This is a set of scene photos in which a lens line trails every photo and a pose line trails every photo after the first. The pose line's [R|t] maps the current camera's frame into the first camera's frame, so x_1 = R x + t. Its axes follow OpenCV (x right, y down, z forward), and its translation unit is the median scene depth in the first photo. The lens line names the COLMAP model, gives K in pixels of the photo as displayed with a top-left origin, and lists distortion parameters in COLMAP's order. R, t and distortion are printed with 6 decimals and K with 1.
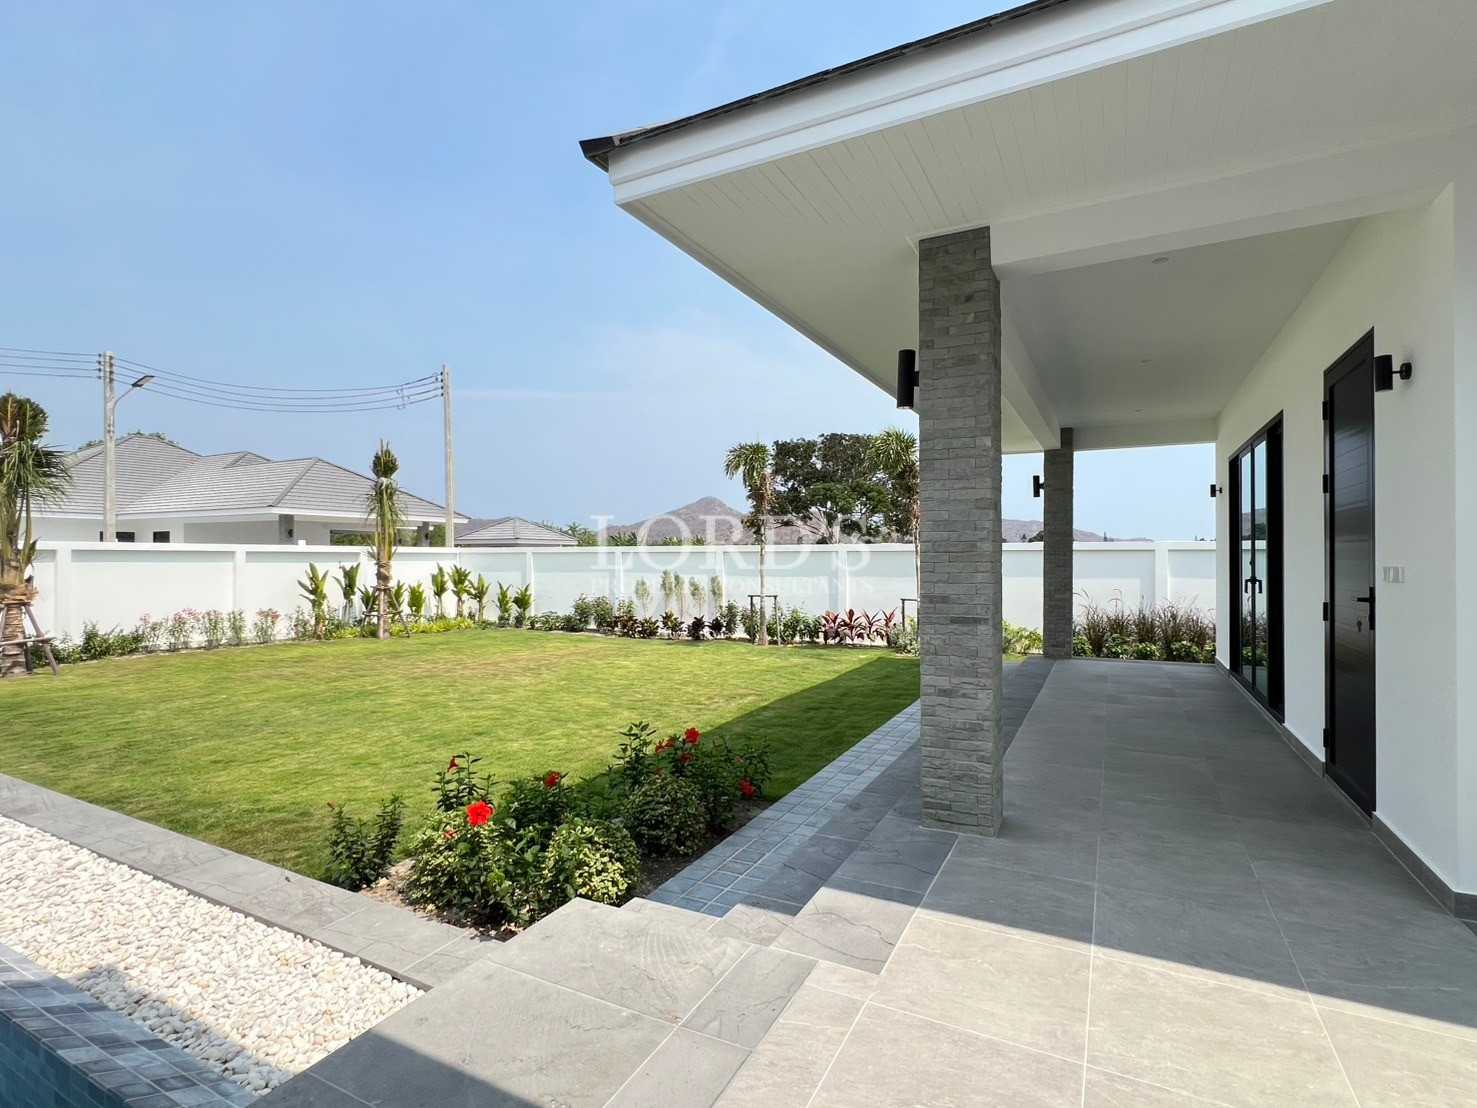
lens RADIAL K [[719.3, 0, 738.5], [0, 719.3, 554.0], [0, 0, 1]] dist [-0.002007, -0.000136]
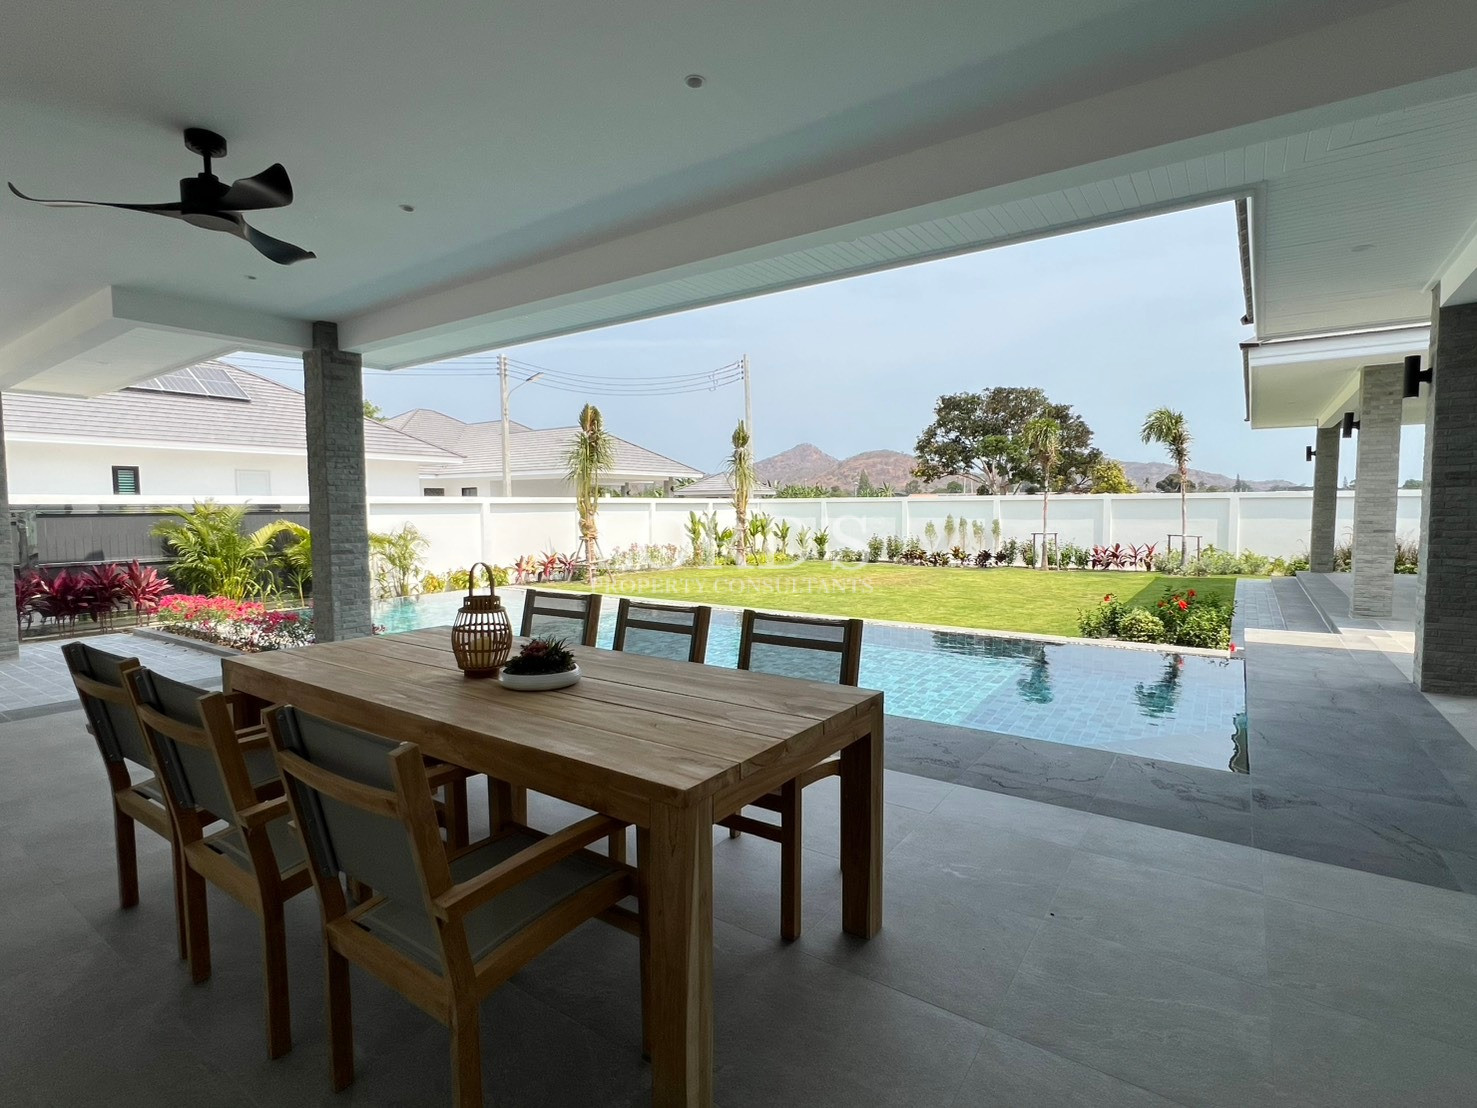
lens RADIAL K [[719.3, 0, 738.5], [0, 719.3, 554.0], [0, 0, 1]] dist [-0.002007, -0.000136]
pose [[0.991460, 0.001196, -0.130407, -0.321131], [0.008322, 0.997340, 0.072414, -0.004566], [0.130147, -0.072881, 0.988813, -0.353116]]
